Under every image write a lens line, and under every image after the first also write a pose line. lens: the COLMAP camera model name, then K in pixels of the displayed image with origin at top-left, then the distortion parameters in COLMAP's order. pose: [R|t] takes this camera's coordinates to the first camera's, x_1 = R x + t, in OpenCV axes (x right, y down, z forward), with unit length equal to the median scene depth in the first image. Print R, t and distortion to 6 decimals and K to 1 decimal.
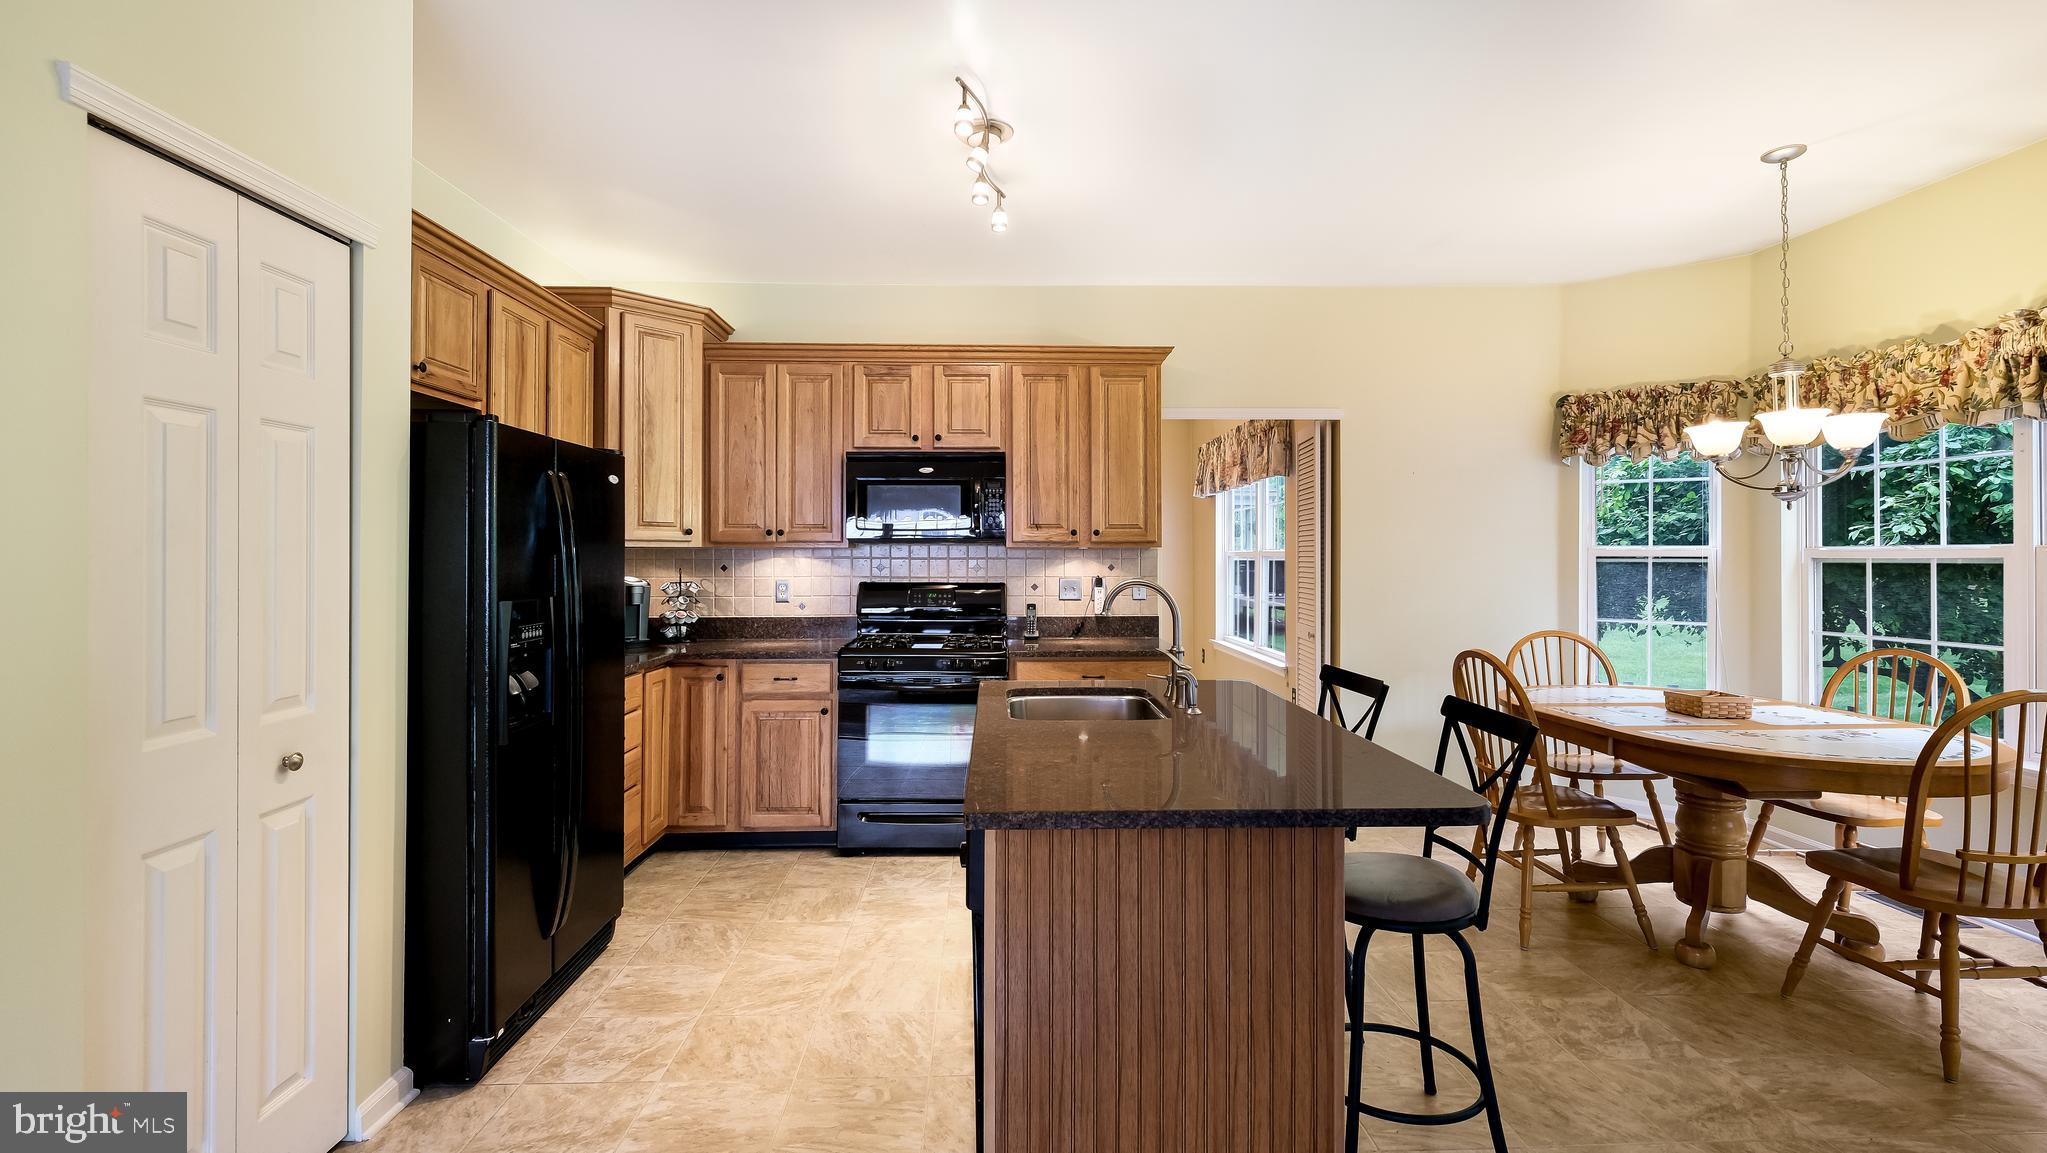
lens RADIAL K [[895.0, 0, 1025.7], [0, 895.0, 547.4], [0, 0, 1]] dist [0.000347, 0.000023]
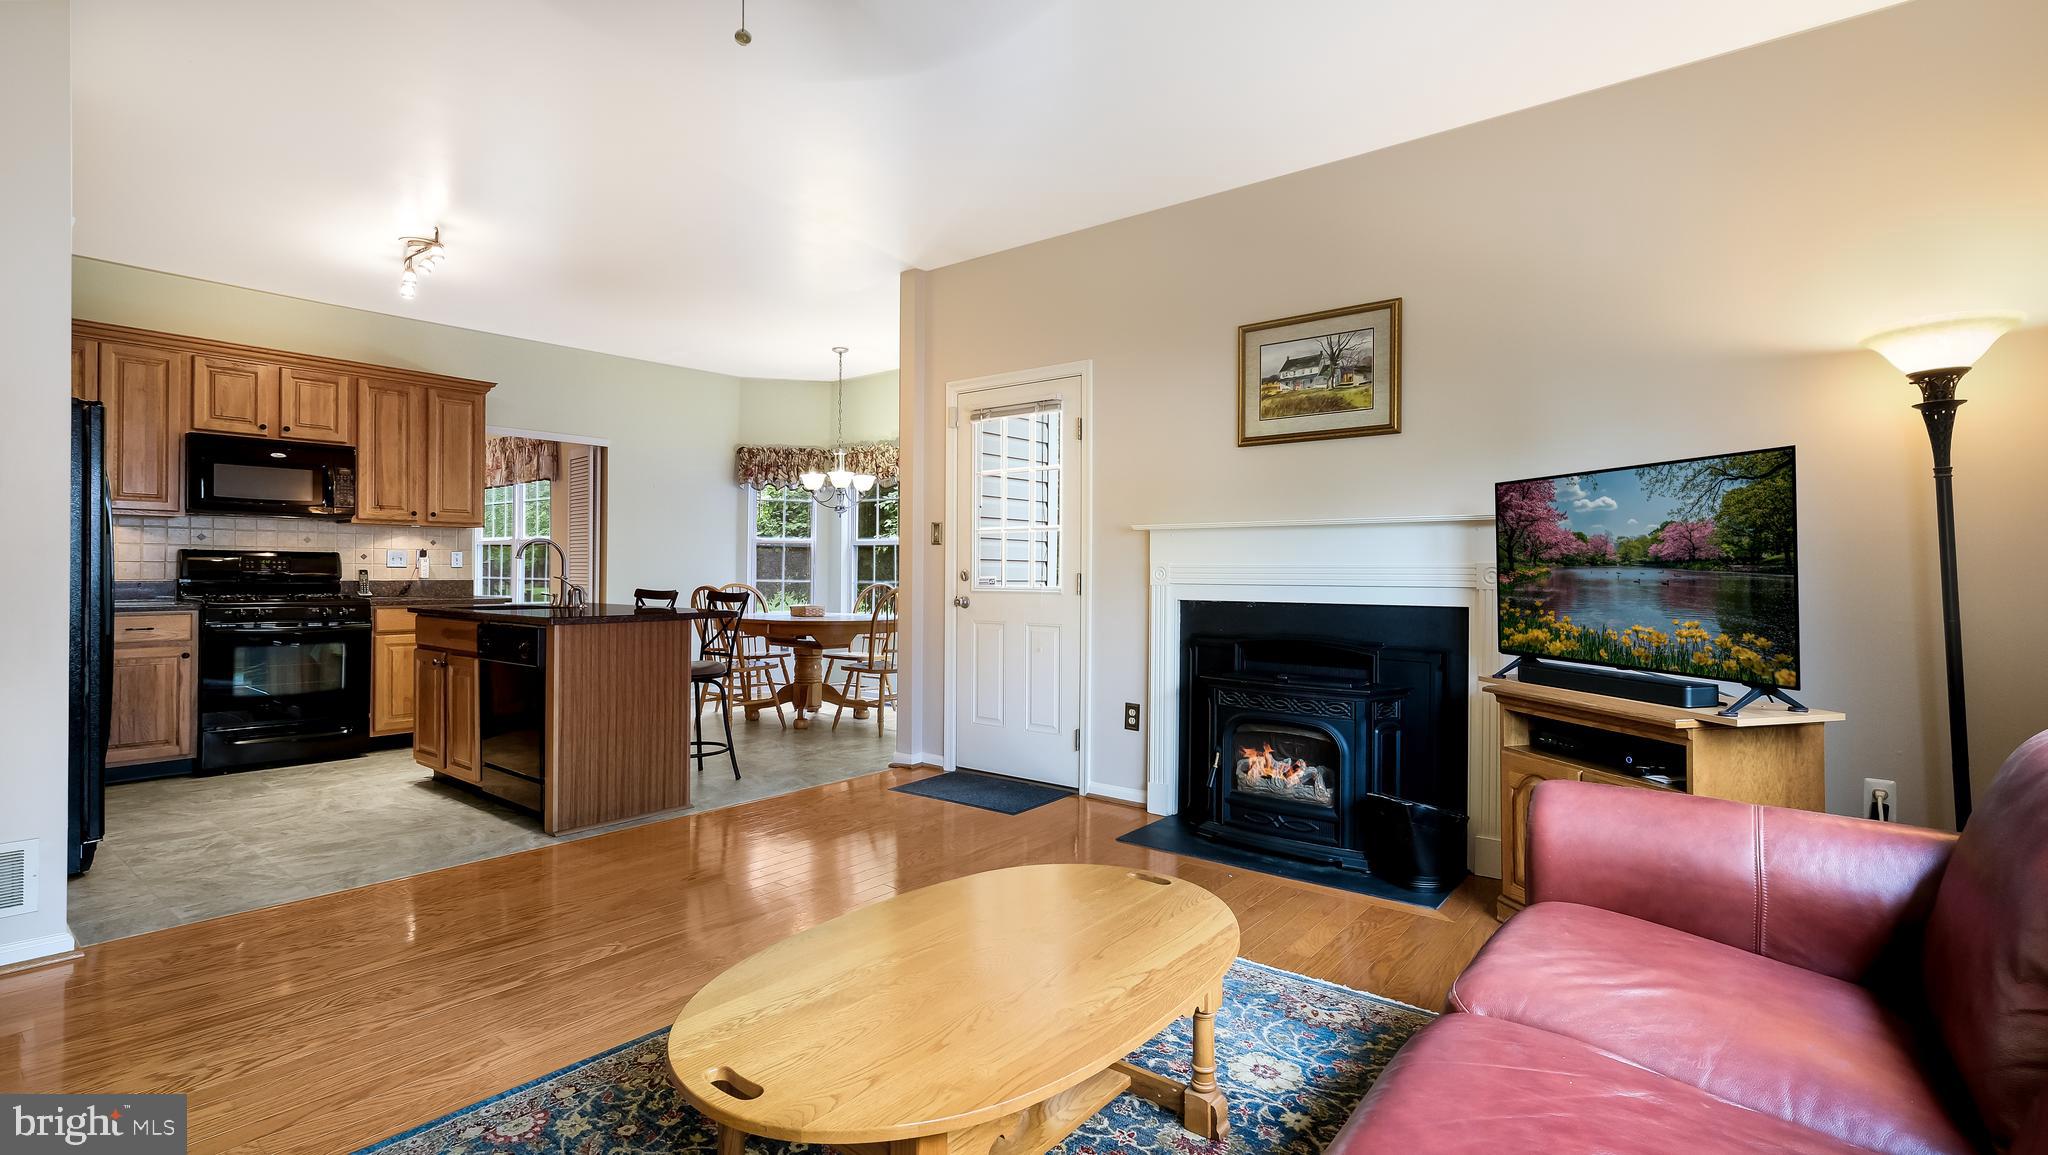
lens RADIAL K [[908.0, 0, 1014.9], [0, 908.0, 571.0], [0, 0, 1]] dist [-0.000727, -0.000158]
pose [[0.649353, 0.002290, 0.760484, -0.391016], [-0.012939, 0.999884, 0.008037, 0.046204], [-0.760377, -0.015059, 0.649307, -0.542025]]
